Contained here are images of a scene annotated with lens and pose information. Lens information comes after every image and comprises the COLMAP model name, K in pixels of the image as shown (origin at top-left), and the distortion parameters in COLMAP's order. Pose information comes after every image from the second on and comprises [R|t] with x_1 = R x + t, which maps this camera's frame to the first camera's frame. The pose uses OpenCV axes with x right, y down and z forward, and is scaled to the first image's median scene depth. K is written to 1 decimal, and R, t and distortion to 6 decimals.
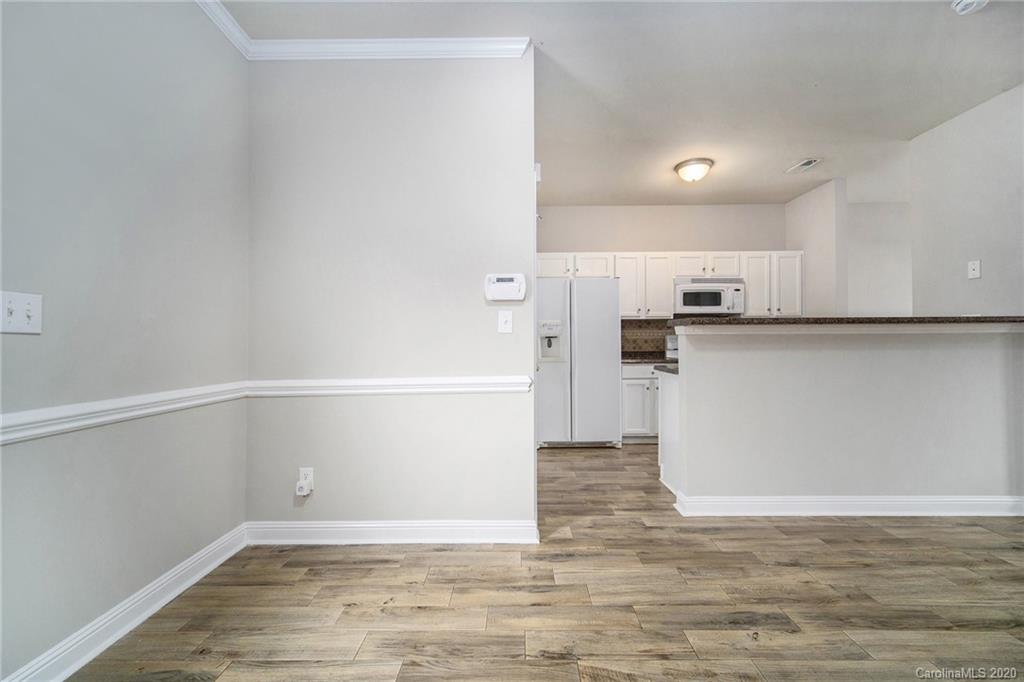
lens RADIAL K [[398.3, 0, 517.0], [0, 398.3, 348.3], [0, 0, 1]] dist [-0.000248, 0.000198]
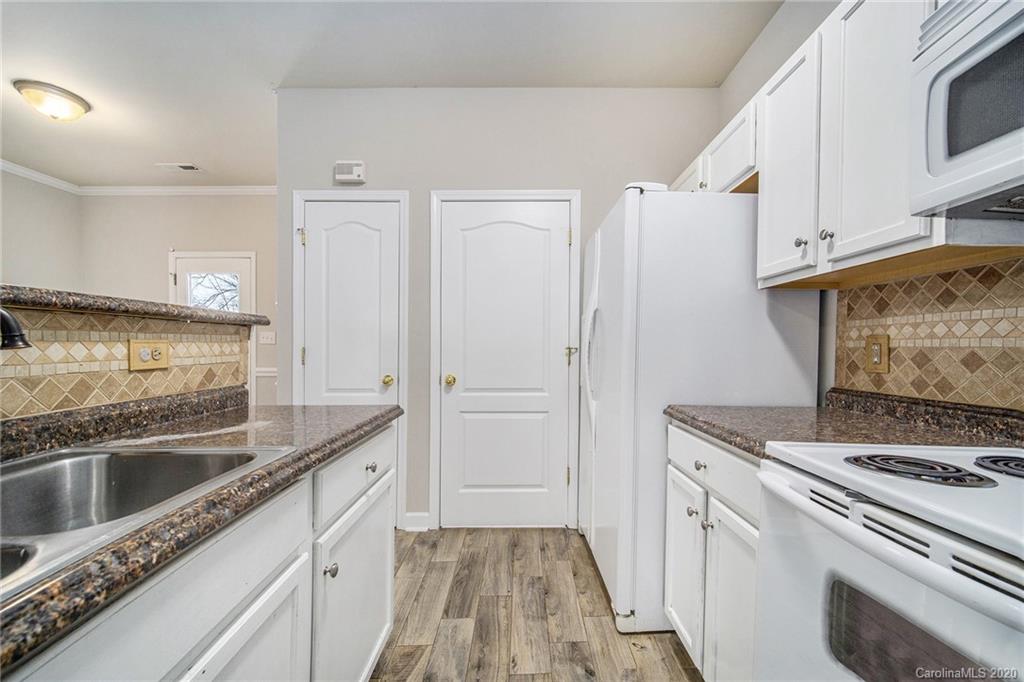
lens RADIAL K [[398.3, 0, 517.0], [0, 398.3, 348.3], [0, 0, 1]] dist [-0.000248, 0.000198]
pose [[0.000962, 0.009369, -0.999956, 0.591046], [-0.030585, 0.999489, 0.009335, -0.020063], [0.999532, 0.030574, 0.001248, 0.813163]]
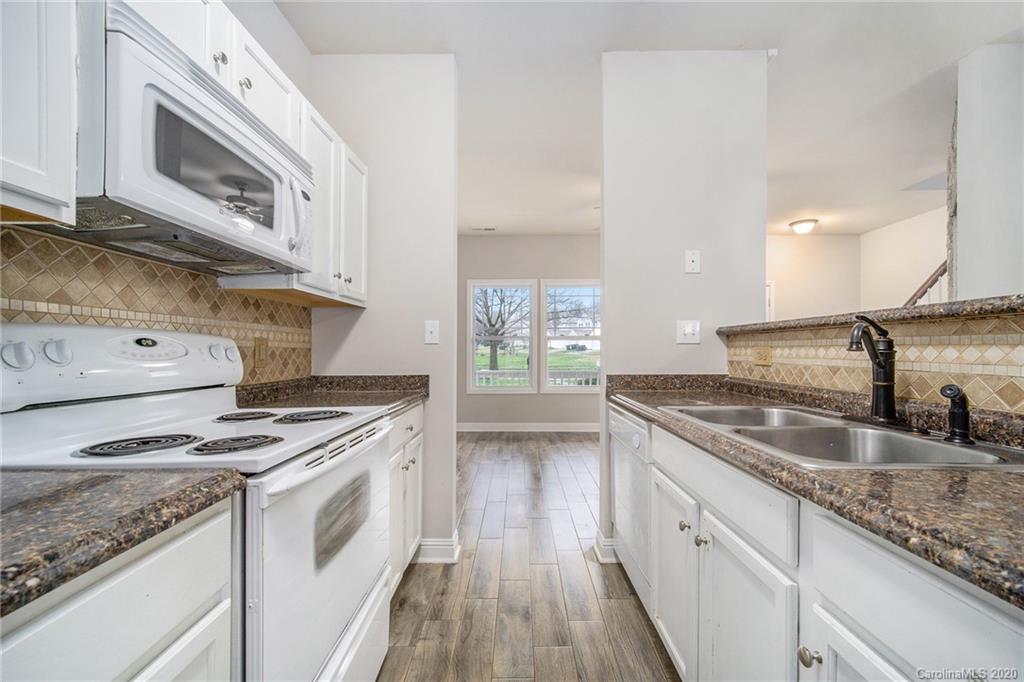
lens RADIAL K [[398.3, 0, 517.0], [0, 398.3, 348.3], [0, 0, 1]] dist [-0.000248, 0.000198]
pose [[-0.002842, 0.010131, 0.999945, 0.229187], [0.024647, 0.999646, -0.010058, -0.017428], [-0.999692, 0.024617, -0.003090, 0.830196]]
